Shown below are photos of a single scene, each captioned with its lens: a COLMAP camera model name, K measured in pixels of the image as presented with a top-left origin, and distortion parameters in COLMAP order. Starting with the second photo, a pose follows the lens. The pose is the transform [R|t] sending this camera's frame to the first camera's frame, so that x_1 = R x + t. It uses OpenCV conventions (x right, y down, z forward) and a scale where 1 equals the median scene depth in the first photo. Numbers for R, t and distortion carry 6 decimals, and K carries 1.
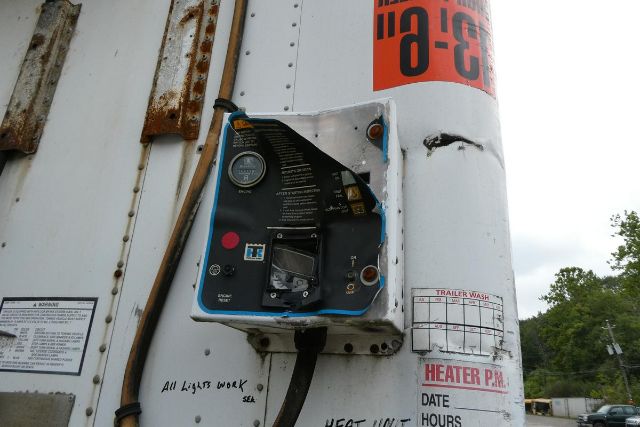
lens RADIAL K [[461.2, 0, 317.2], [0, 461.2, 208.8], [0, 0, 1]] dist [0.010381, -0.011683]
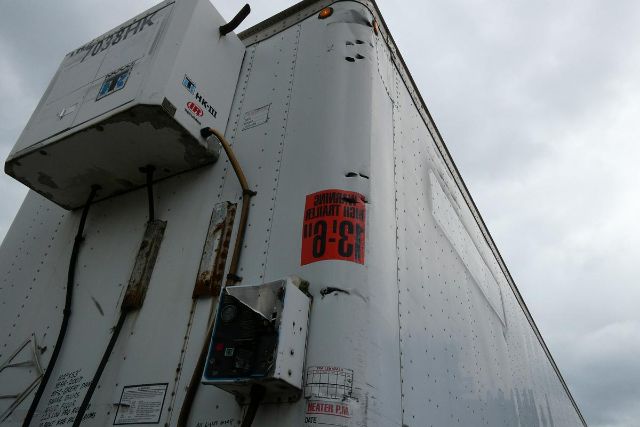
lens RADIAL K [[461.2, 0, 315.6], [0, 461.2, 216.8], [0, 0, 1]] dist [0.010381, -0.011683]
pose [[0.979545, -0.100463, -0.174350, 0.558961], [0.057953, 0.970587, -0.233670, 0.003992], [0.192697, 0.218786, 0.956557, -0.924831]]
